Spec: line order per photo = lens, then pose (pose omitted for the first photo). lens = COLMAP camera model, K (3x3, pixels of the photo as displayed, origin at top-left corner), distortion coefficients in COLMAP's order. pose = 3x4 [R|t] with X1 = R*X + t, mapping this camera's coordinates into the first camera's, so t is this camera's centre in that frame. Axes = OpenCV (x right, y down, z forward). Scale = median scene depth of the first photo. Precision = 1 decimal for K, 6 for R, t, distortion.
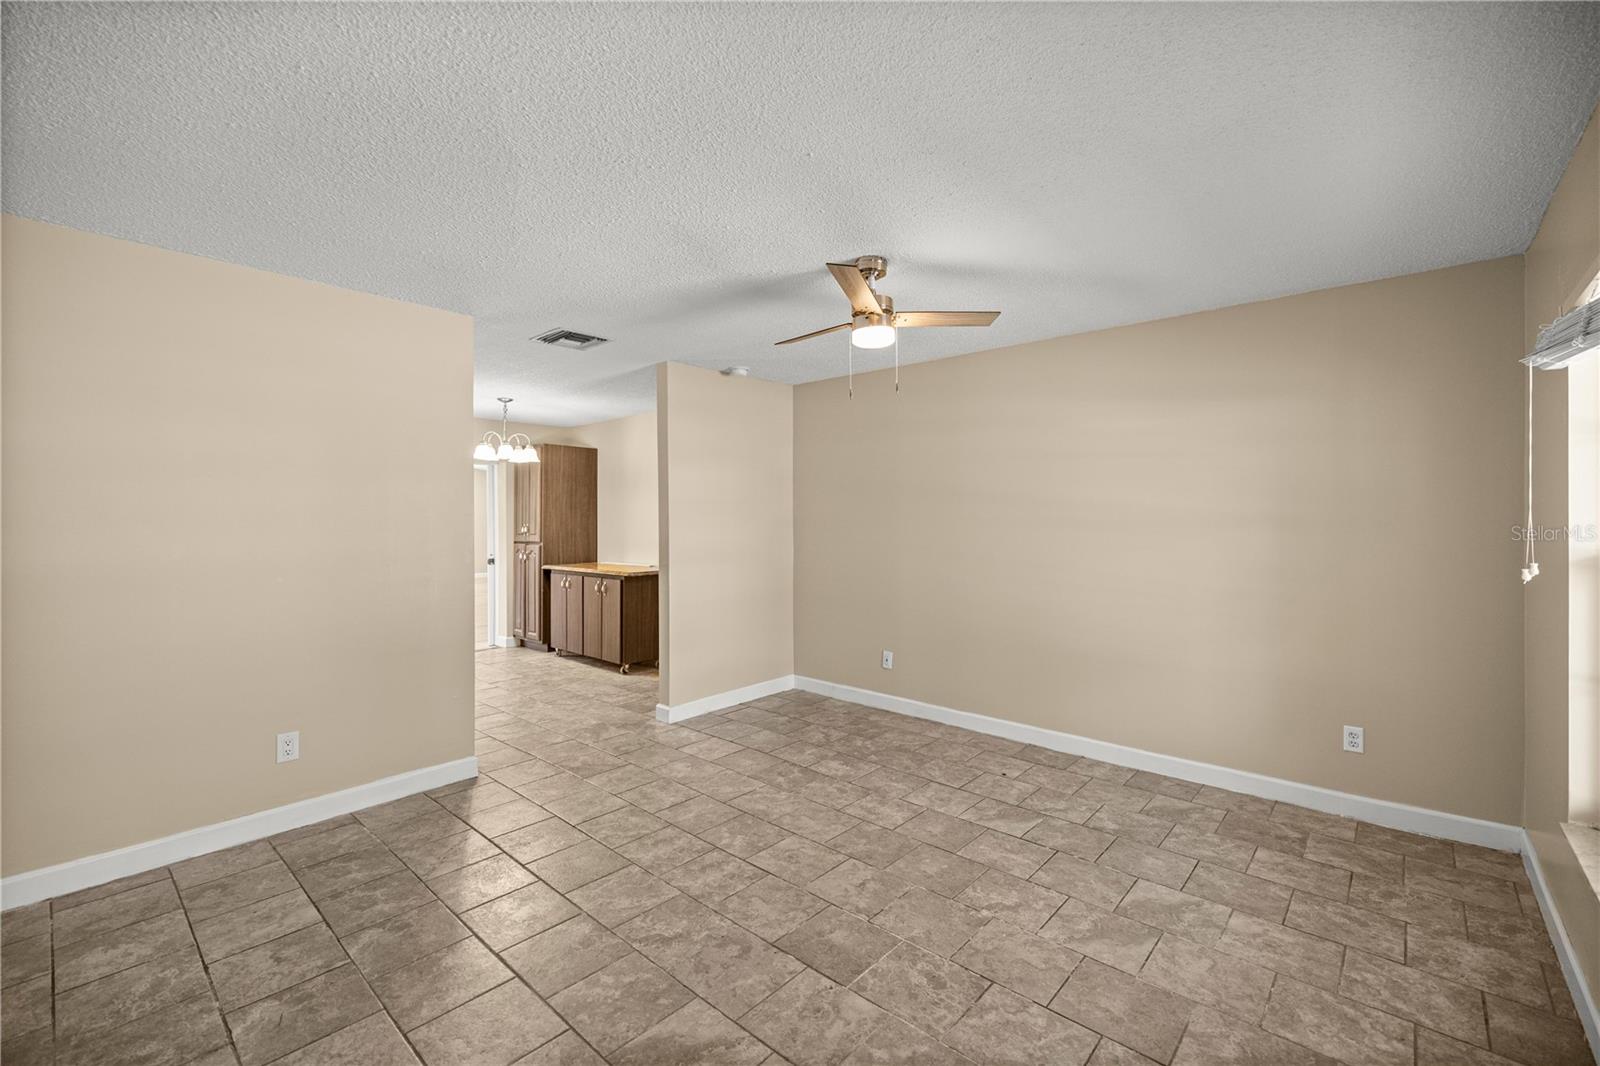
lens RADIAL K [[675.9, 0, 799.4], [0, 675.9, 525.4], [0, 0, 1]] dist [-0.000491, -0.000074]
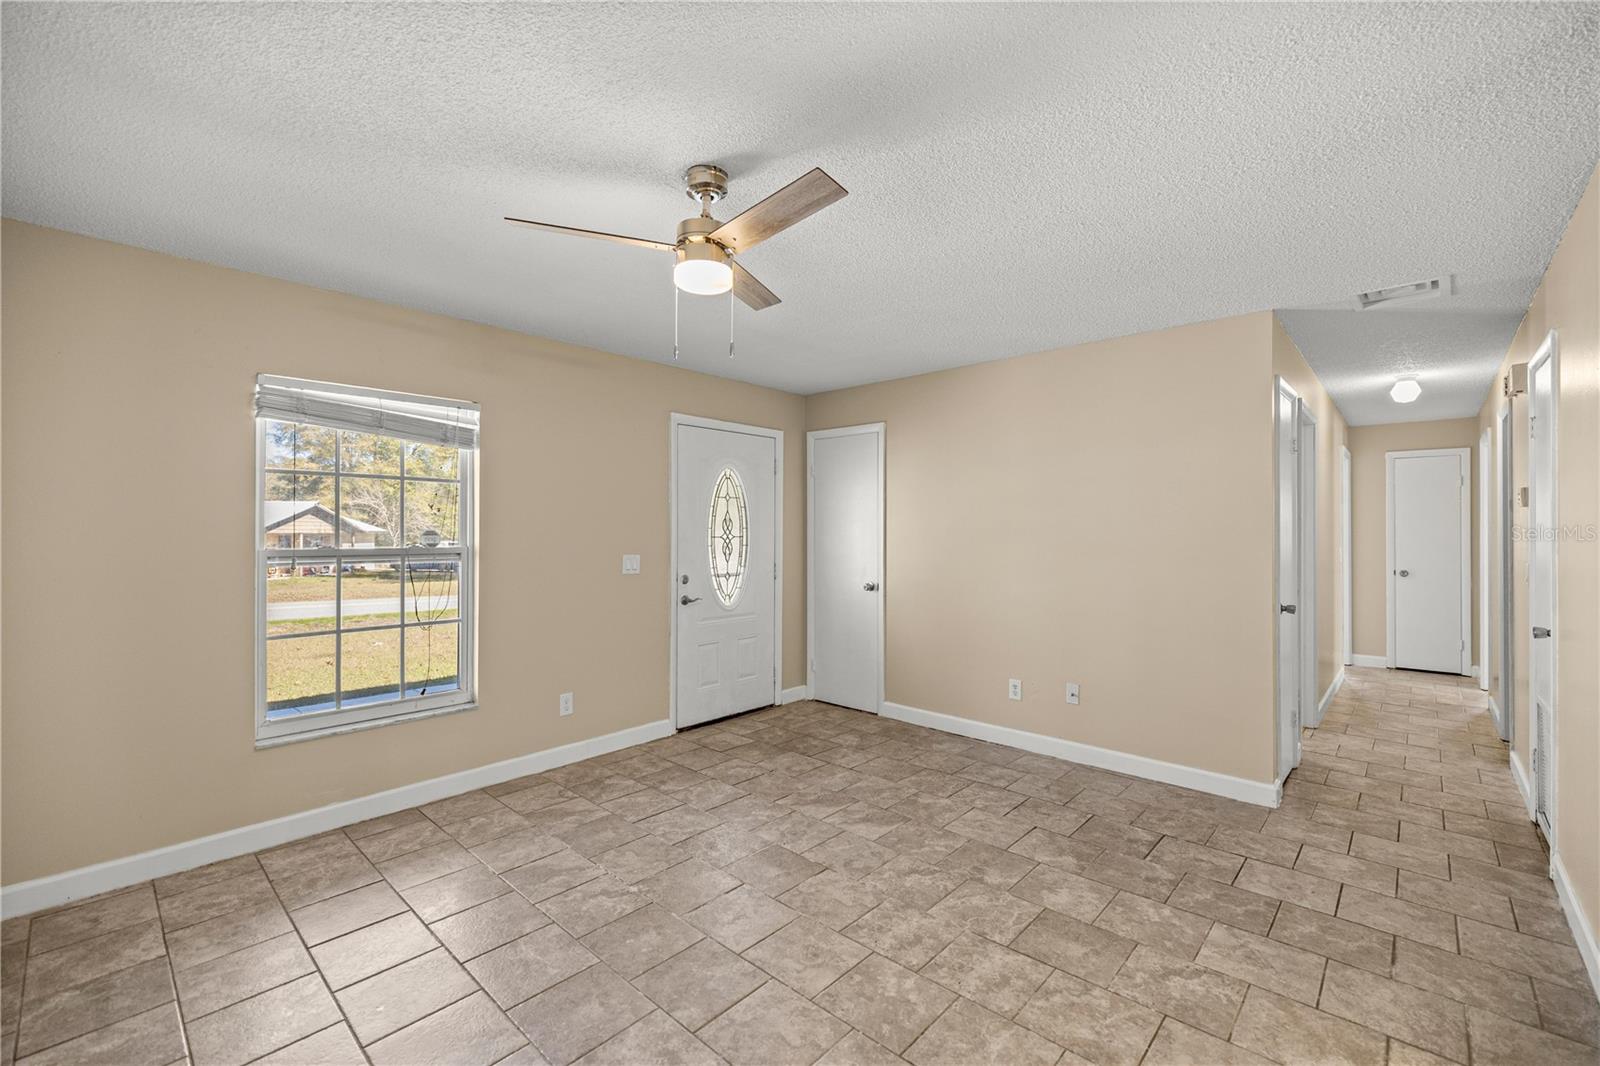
lens RADIAL K [[675.9, 0, 800.0], [0, 675.9, 529.1], [0, 0, 1]] dist [-0.000491, -0.000074]
pose [[-0.999871, 0.001175, 0.016027, -0.010062], [0.001267, 0.999983, 0.005732, -0.010138], [-0.016020, 0.005752, -0.999855, 2.110896]]
